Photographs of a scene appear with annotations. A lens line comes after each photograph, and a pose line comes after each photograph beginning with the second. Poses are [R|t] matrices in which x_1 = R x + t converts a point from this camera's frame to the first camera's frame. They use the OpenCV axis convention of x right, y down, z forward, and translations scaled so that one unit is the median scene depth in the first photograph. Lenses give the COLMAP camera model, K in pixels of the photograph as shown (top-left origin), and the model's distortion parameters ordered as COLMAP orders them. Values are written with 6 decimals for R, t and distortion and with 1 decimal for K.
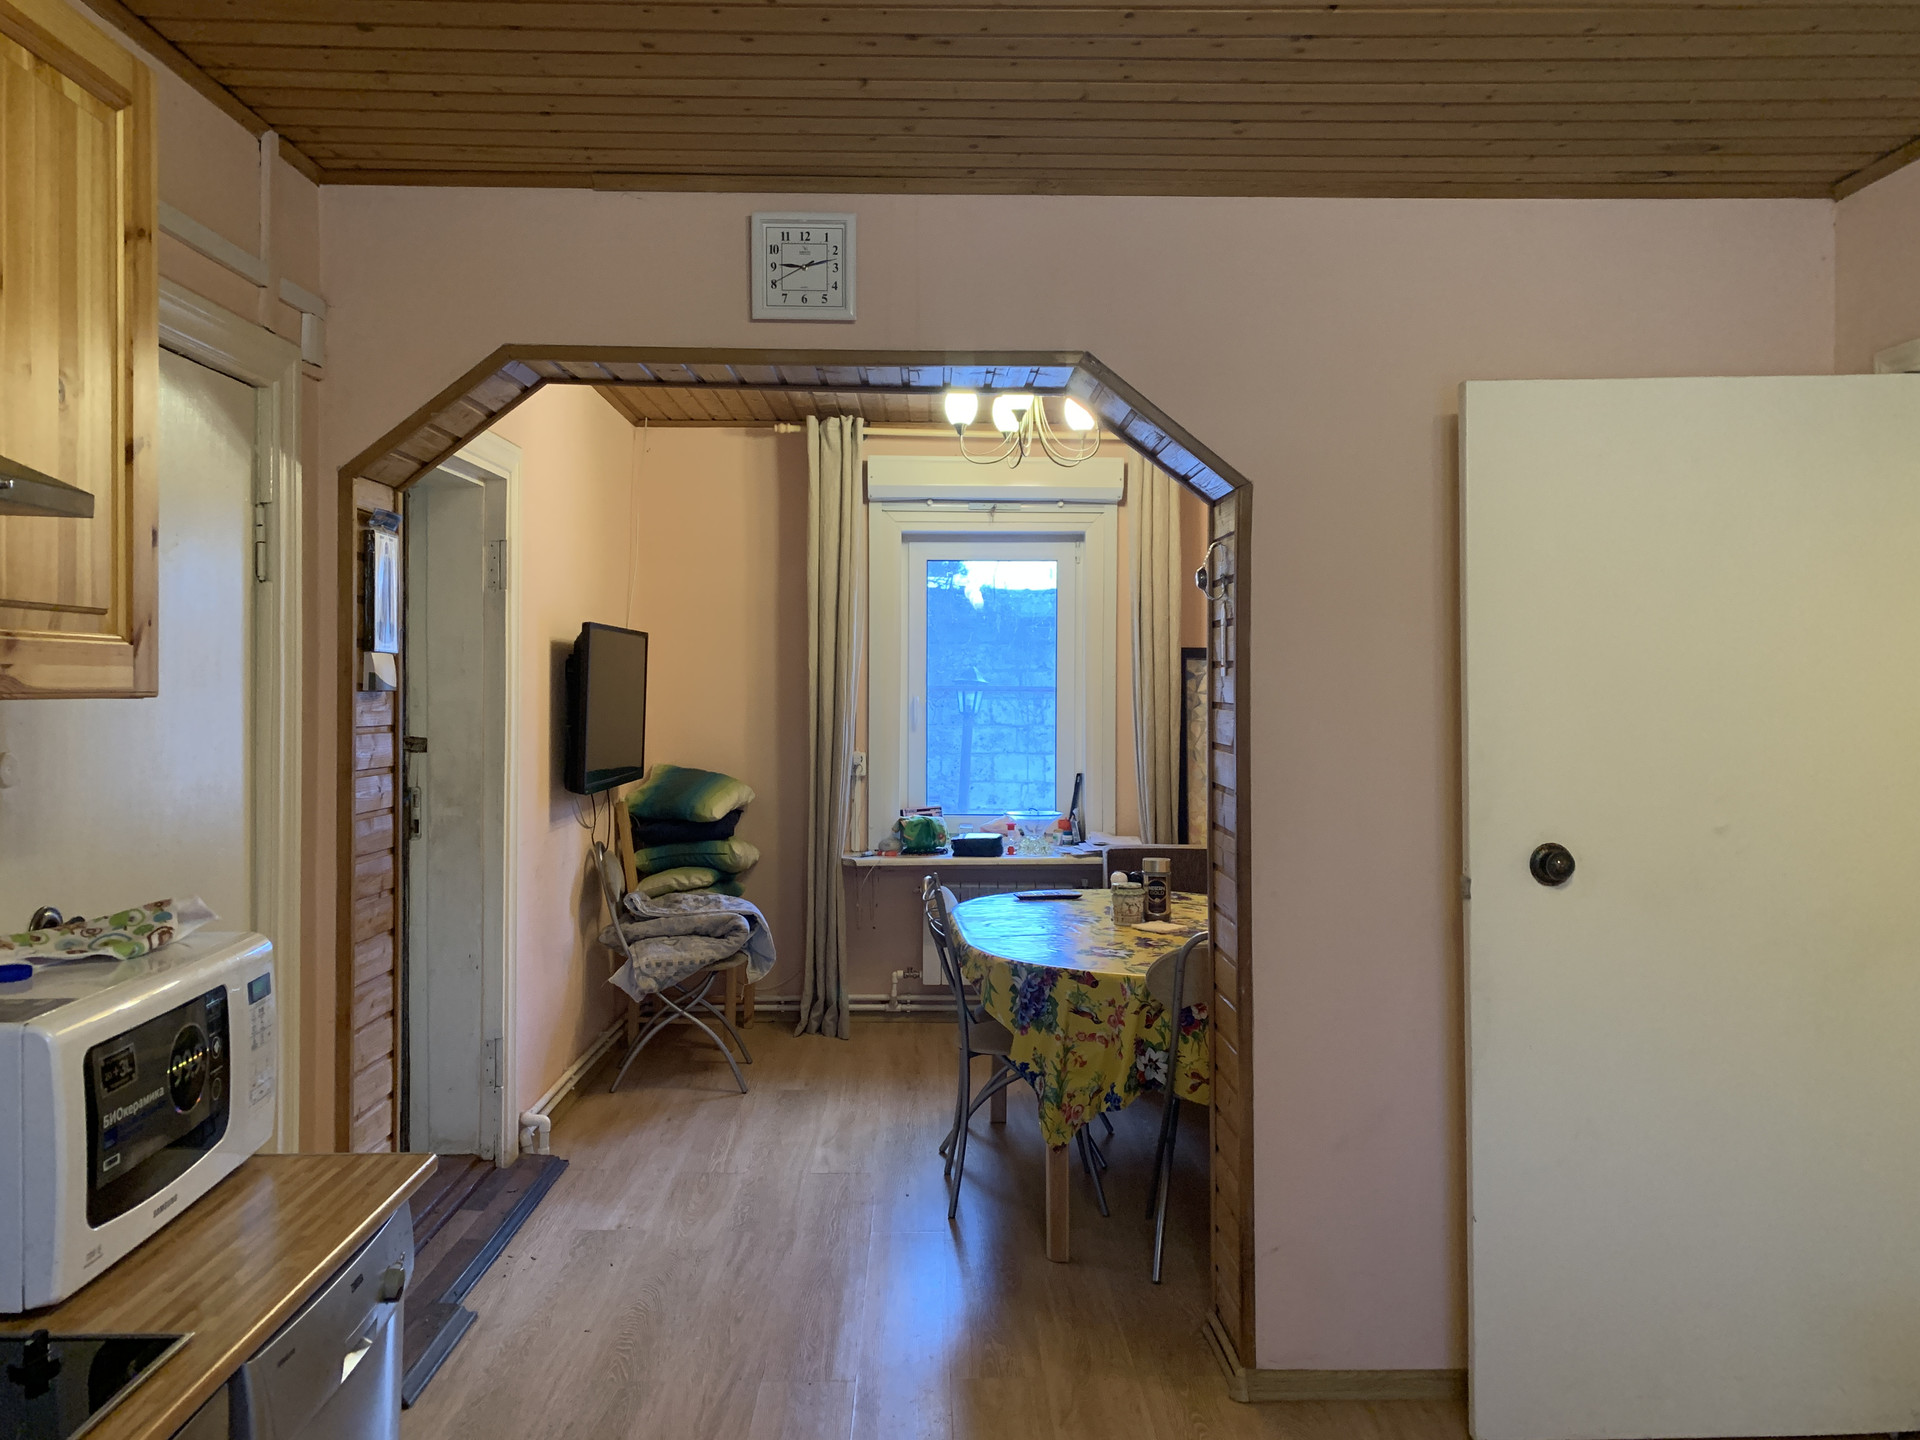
lens RADIAL K [[1477.8, 0, 957.8], [0, 1477.8, 710.9], [0, 0, 1]] dist [-0.002885, -0.023249]
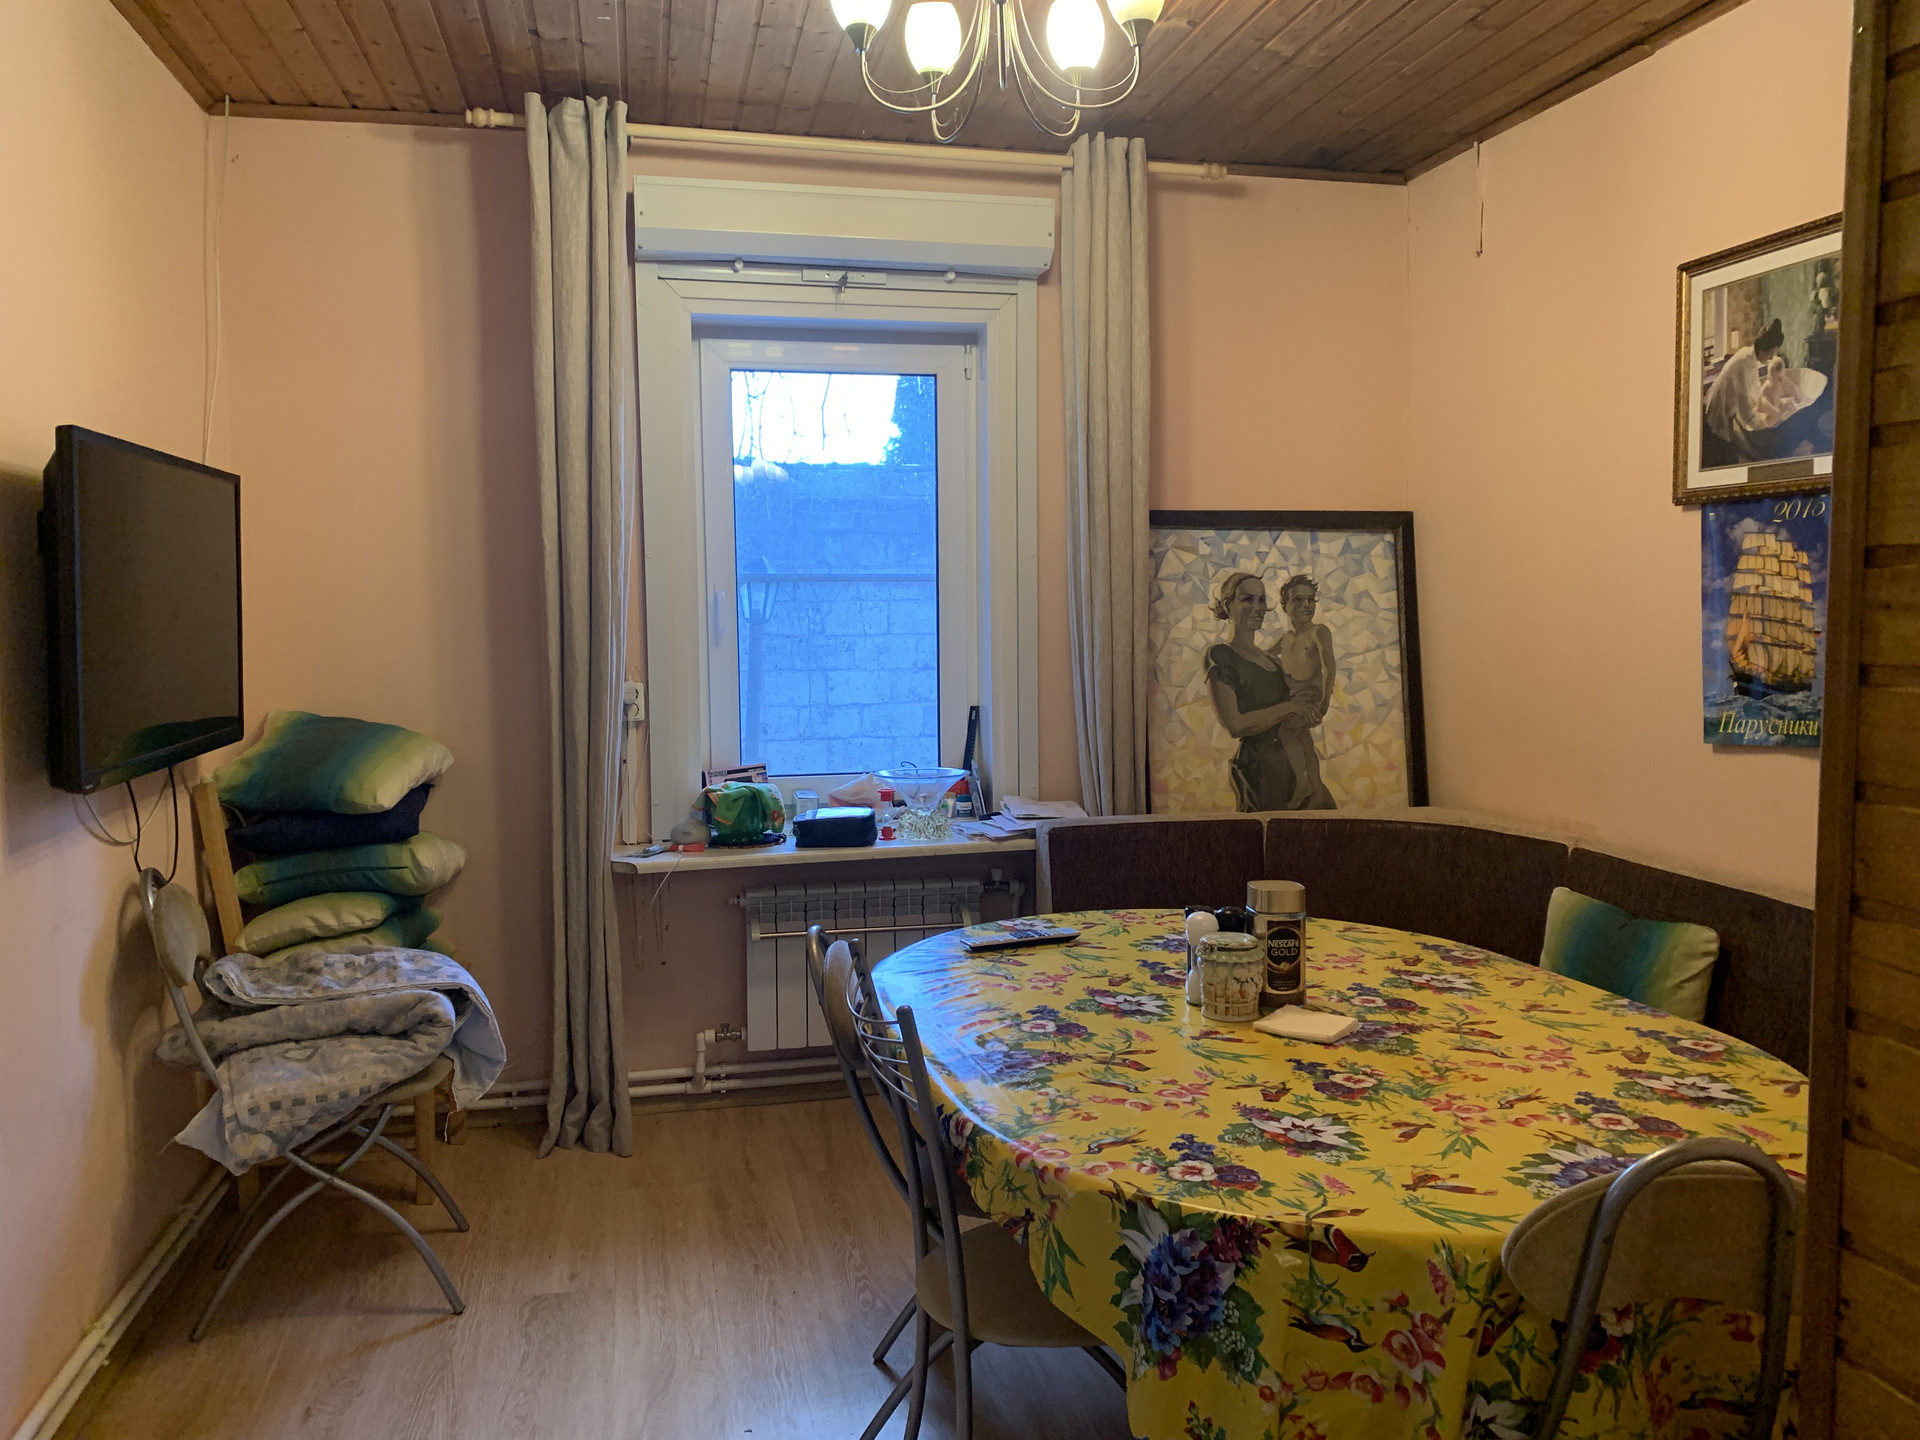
lens RADIAL K [[1477.8, 0, 964.7], [0, 1477.8, 722.7], [0, 0, 1]] dist [-0.002885, -0.023249]
pose [[0.979906, -0.028981, 0.197343, -0.055982], [0.015372, 0.997418, 0.070146, 0.004477], [-0.198867, -0.065703, 0.977822, 0.400287]]
